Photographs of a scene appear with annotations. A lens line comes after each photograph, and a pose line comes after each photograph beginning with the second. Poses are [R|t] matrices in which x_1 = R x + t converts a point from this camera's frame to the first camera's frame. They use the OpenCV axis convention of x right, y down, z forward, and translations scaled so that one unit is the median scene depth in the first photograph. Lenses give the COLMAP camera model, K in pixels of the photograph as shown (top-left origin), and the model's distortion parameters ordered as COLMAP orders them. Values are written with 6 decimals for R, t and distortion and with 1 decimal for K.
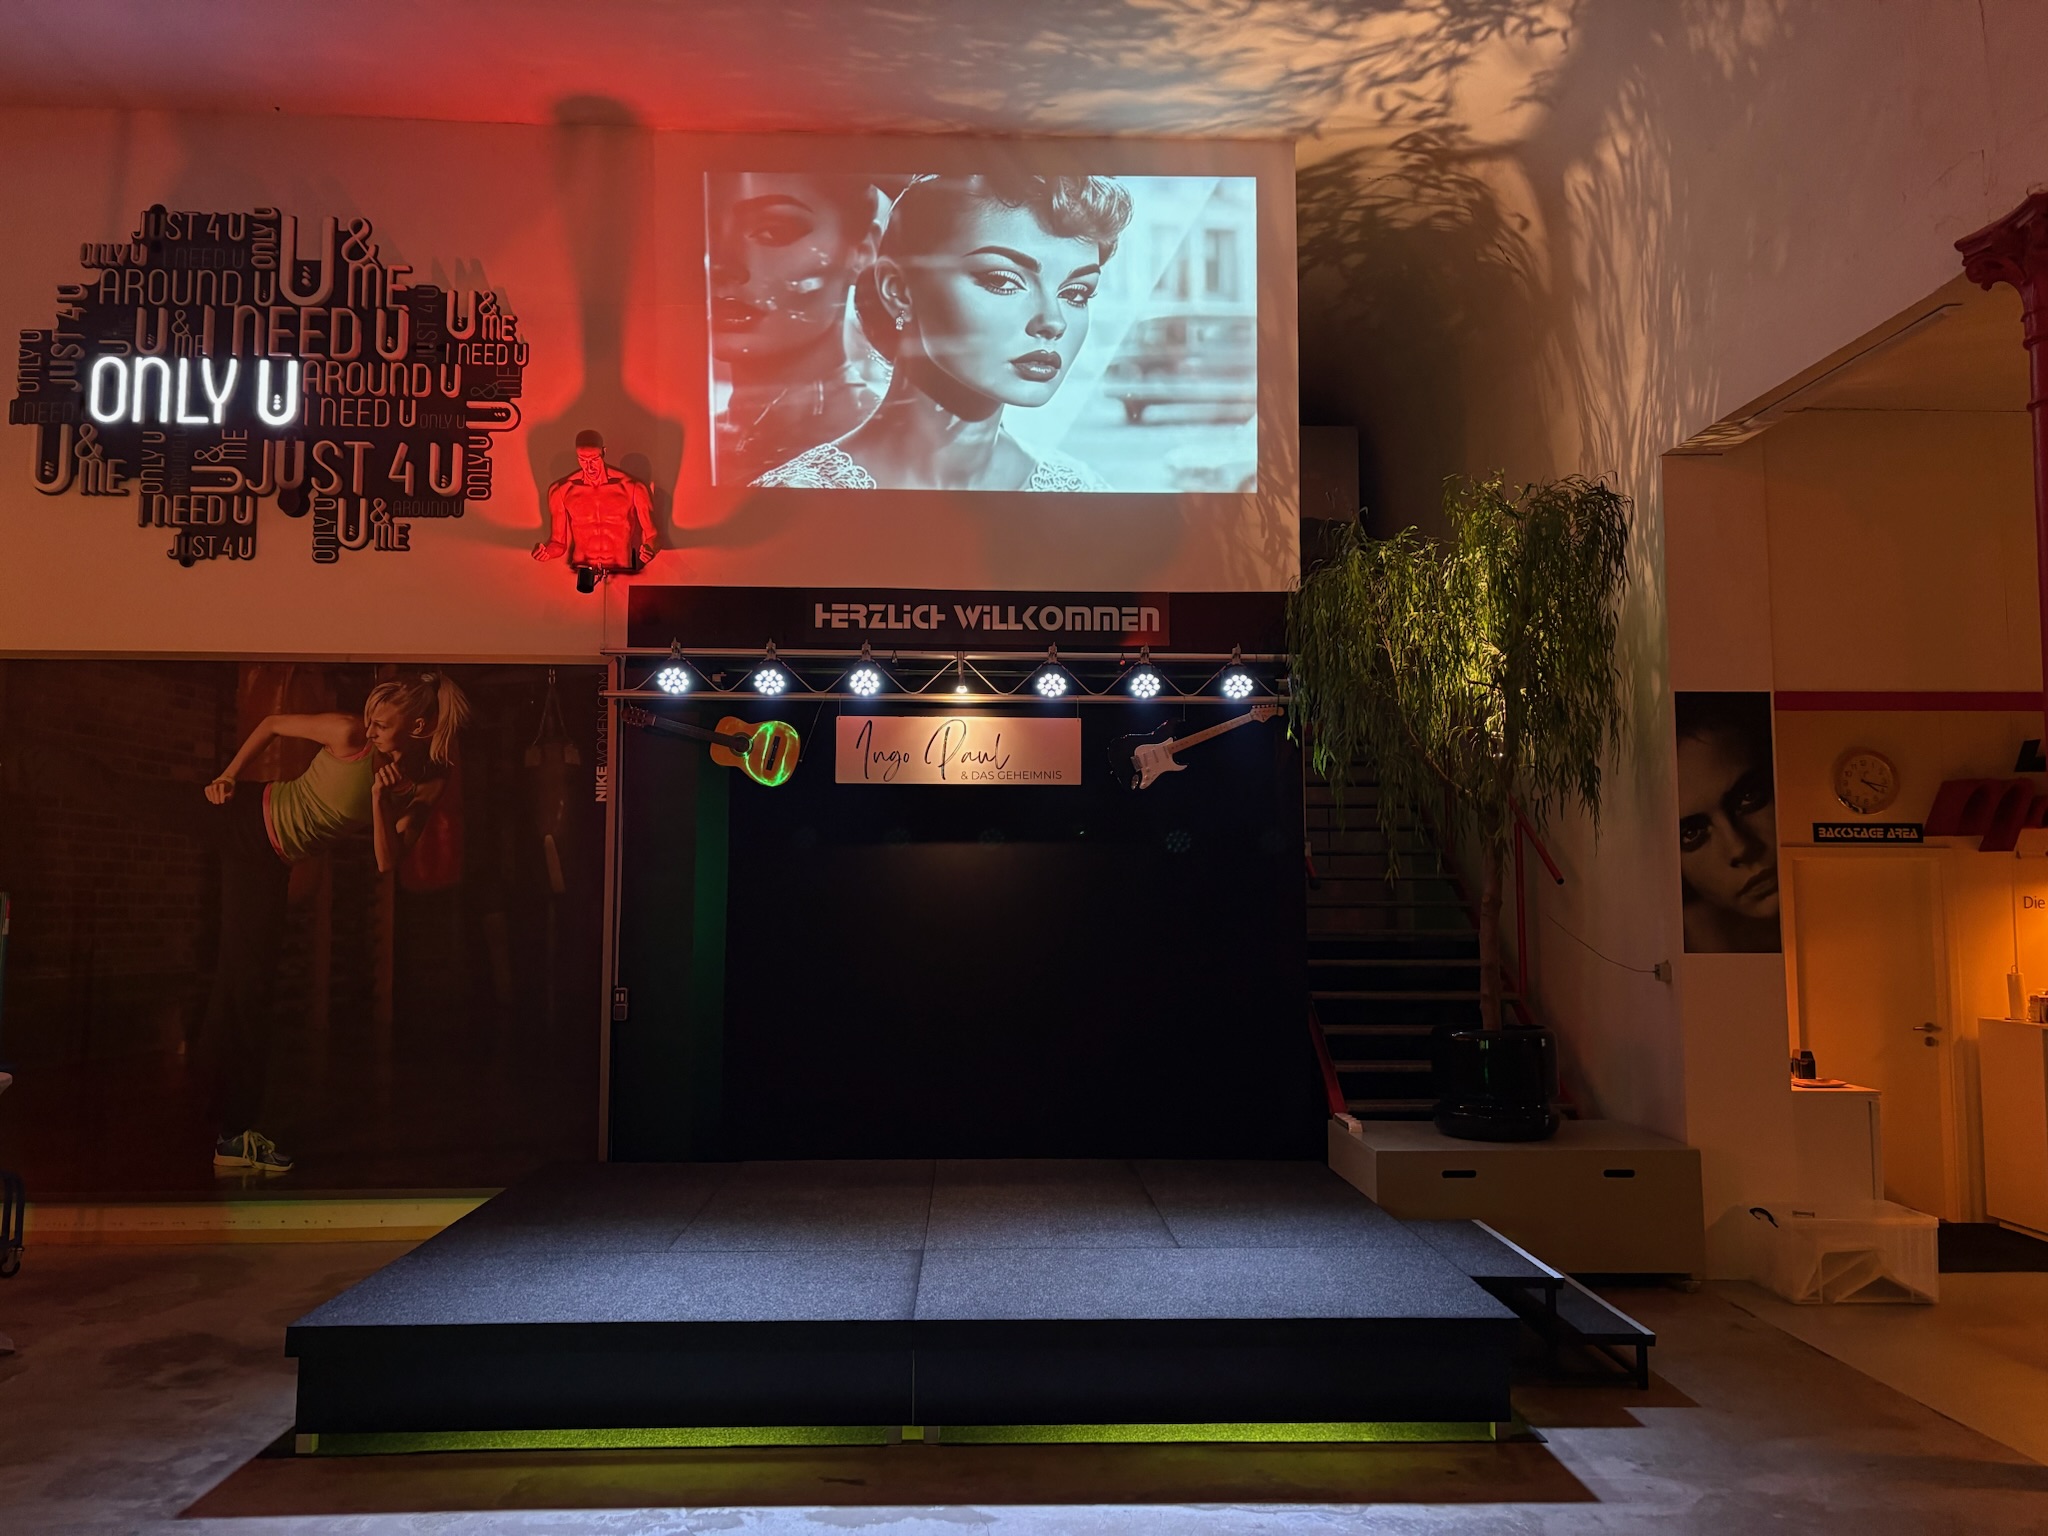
lens RADIAL K [[1543.6, 0, 1030.0], [0, 1543.6, 756.5], [0, 0, 1]] dist [0.053709, -0.057596]
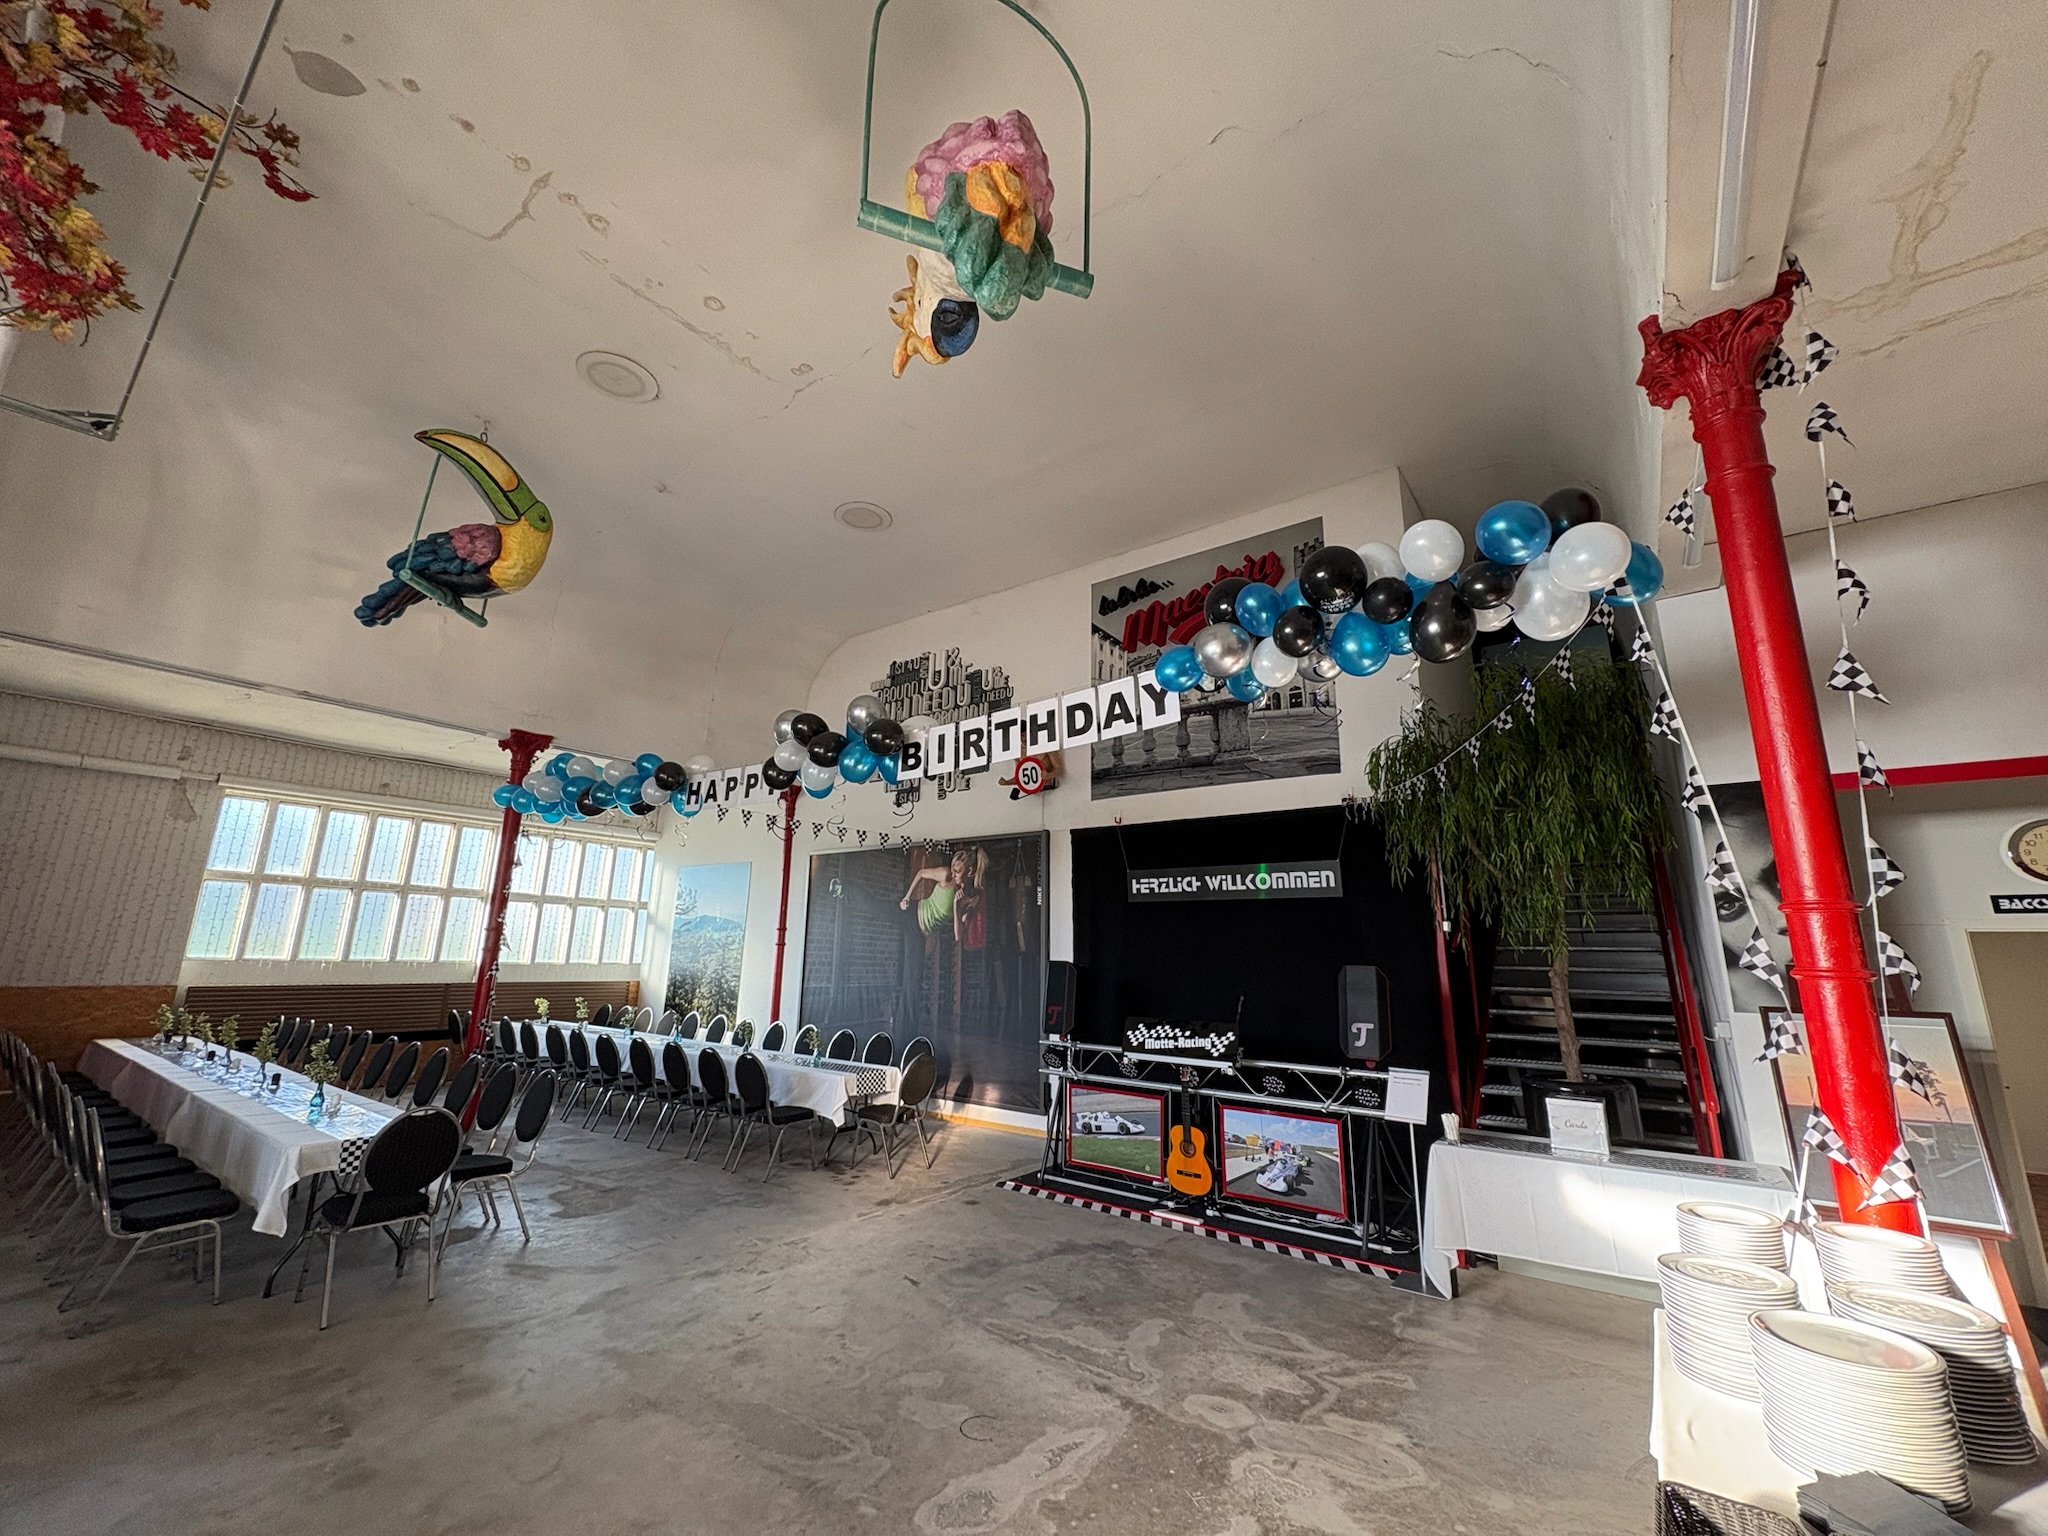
lens RADIAL K [[810.4, 0, 1022.7], [0, 810.4, 770.2], [0, 0, 1]] dist [-0.003999, 0.000897]
pose [[0.774366, -0.129034, -0.619442, 0.367427], [0.036876, 0.986525, -0.159402, 0.023863], [0.631663, 0.100593, 0.768689, 0.178689]]
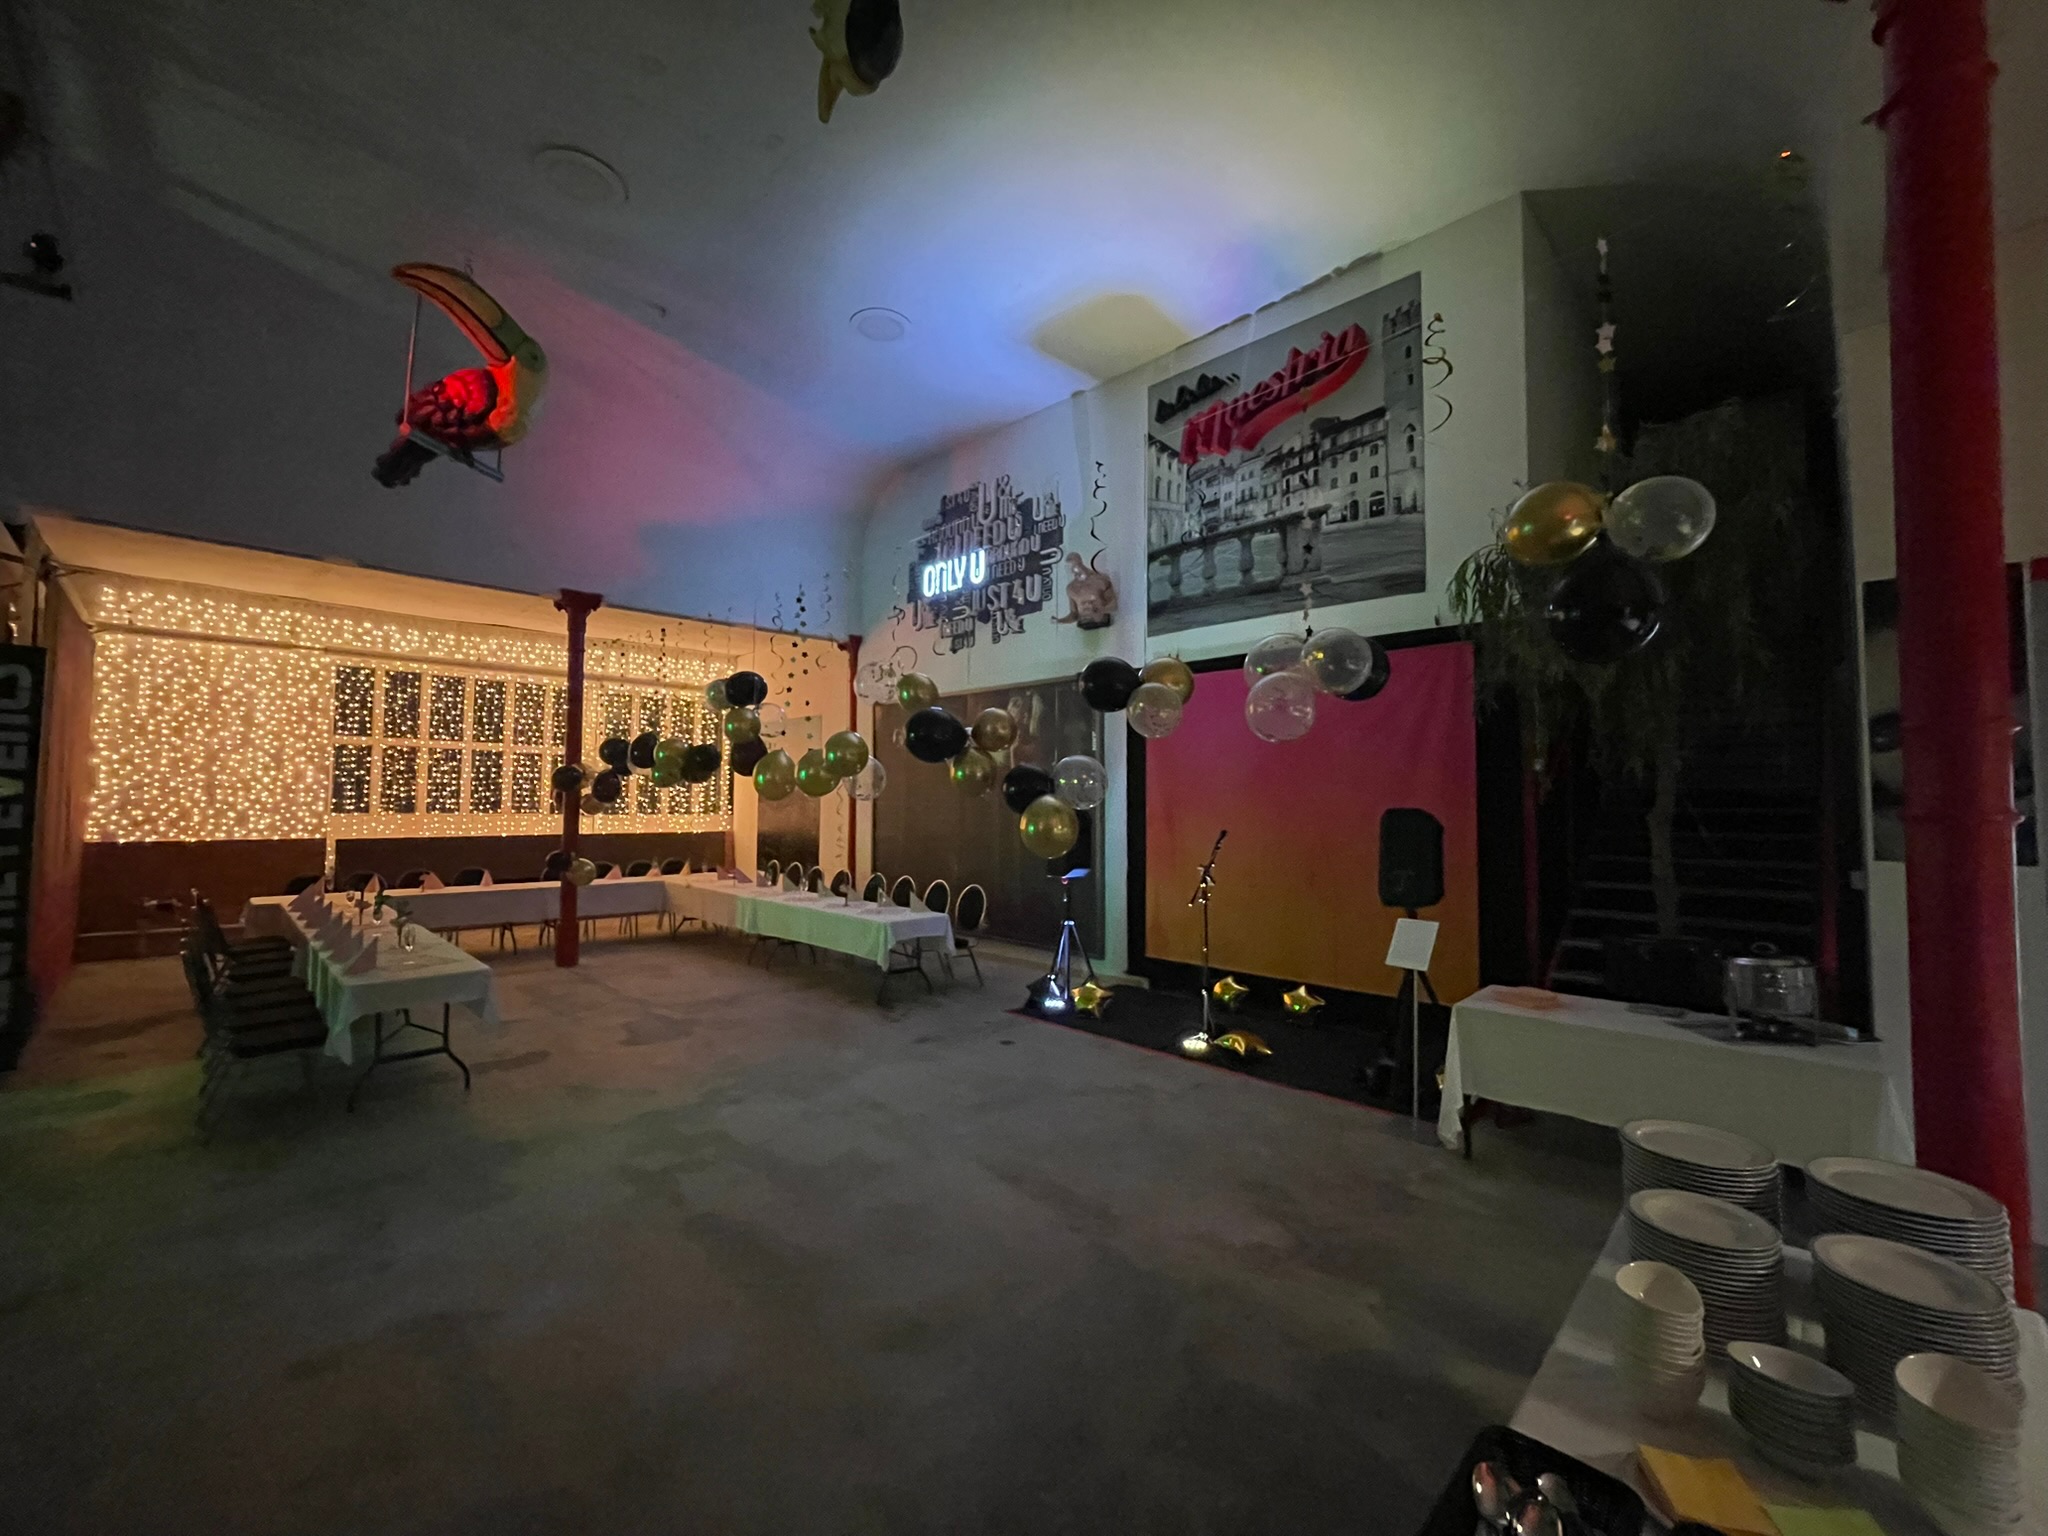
lens RADIAL K [[824.5, 0, 1021.6], [0, 824.5, 768.7], [0, 0, 1]] dist [-0.003456, -0.000742]
pose [[0.674859, -0.027063, -0.737450, 0.397305], [0.057077, 0.998248, 0.015599, 0.030687], [0.735736, -0.052619, 0.675222, 0.264170]]
